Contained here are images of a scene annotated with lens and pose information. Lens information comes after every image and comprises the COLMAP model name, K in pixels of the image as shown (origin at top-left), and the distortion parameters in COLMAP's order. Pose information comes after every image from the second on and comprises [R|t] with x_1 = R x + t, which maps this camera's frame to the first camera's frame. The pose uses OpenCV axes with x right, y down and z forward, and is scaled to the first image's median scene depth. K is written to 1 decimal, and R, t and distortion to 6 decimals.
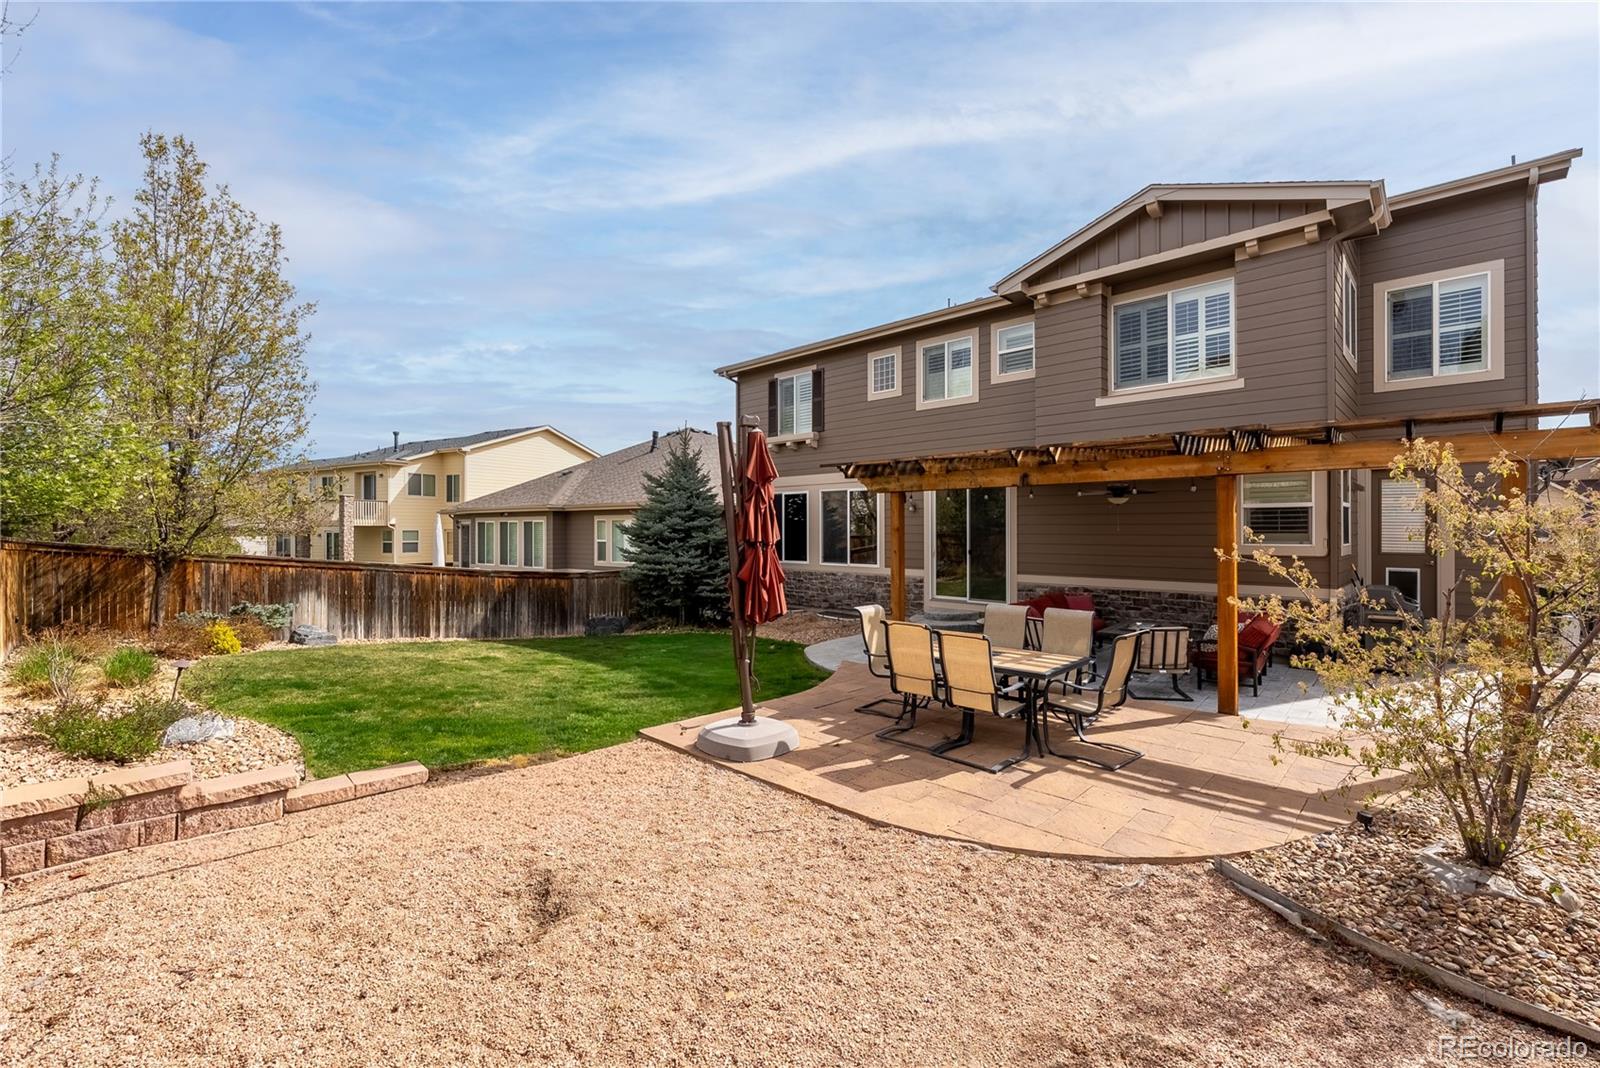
lens RADIAL K [[667.8, 0, 801.6], [0, 667.8, 529.5], [0, 0, 1]] dist [-0.009715, 0.000239]
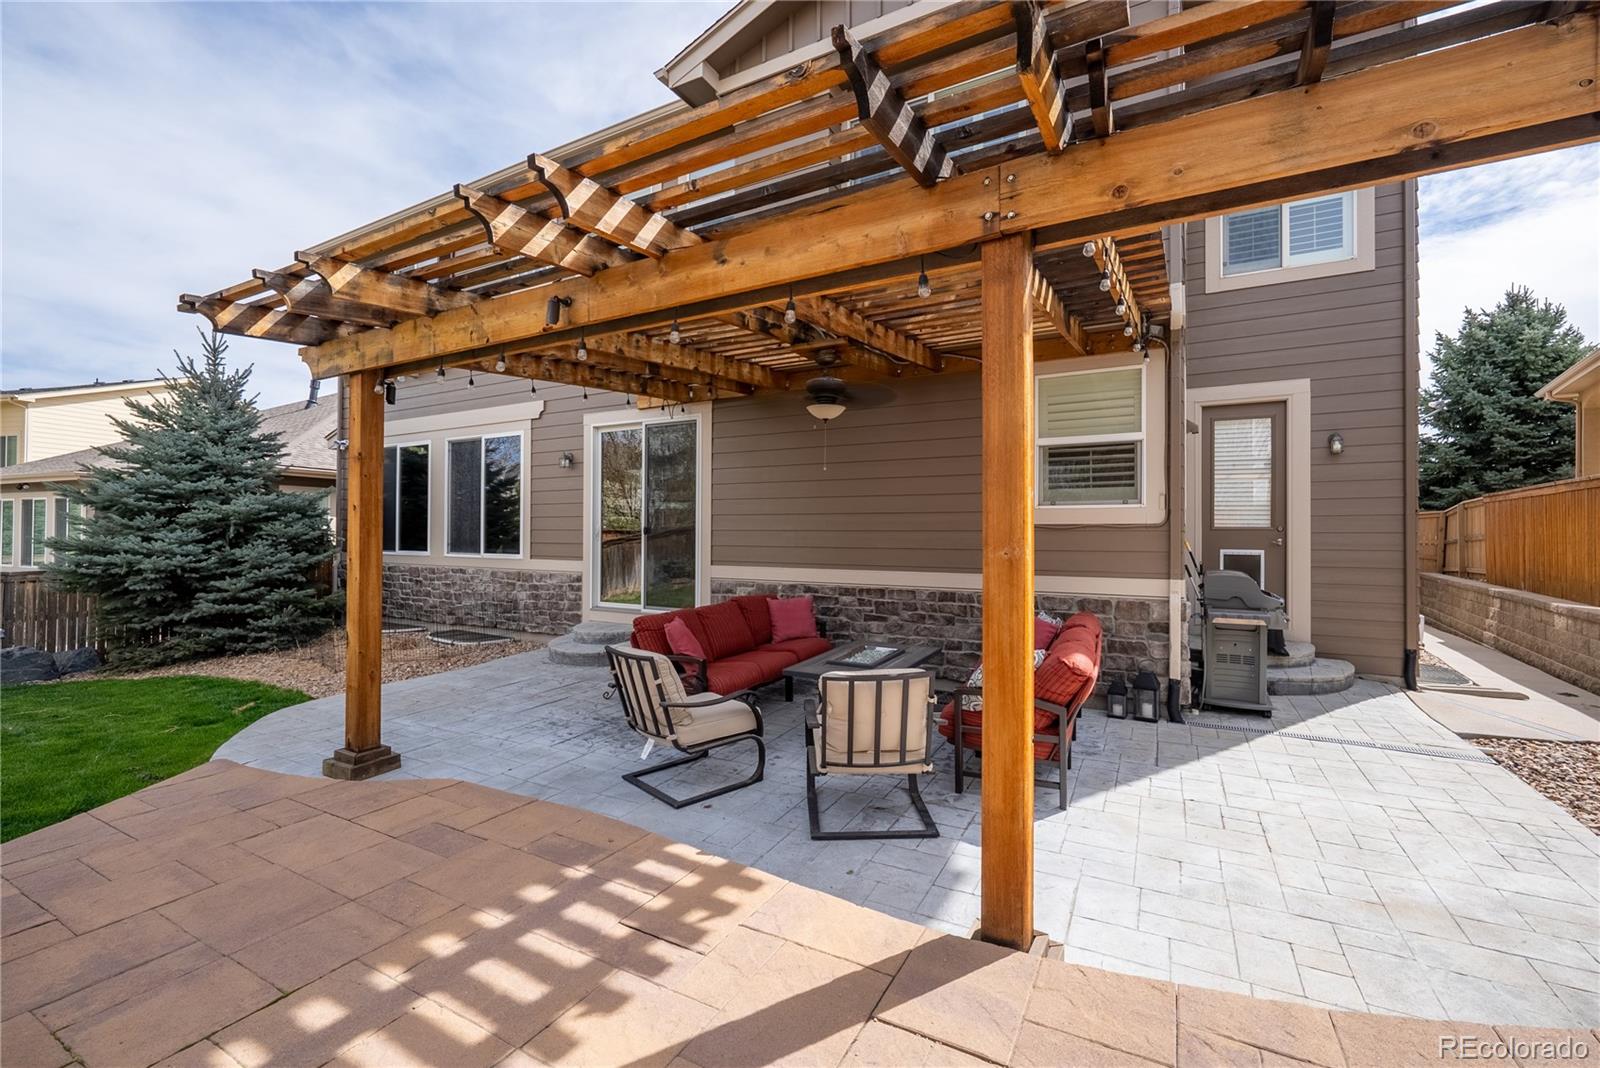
lens RADIAL K [[667.8, 0, 814.2], [0, 667.8, 529.0], [0, 0, 1]] dist [-0.009715, 0.000239]
pose [[0.962863, 0.009730, 0.269815, 0.227986], [-0.007086, 0.999917, -0.010772, 0.036424], [-0.269897, 0.008460, 0.962852, 0.351781]]
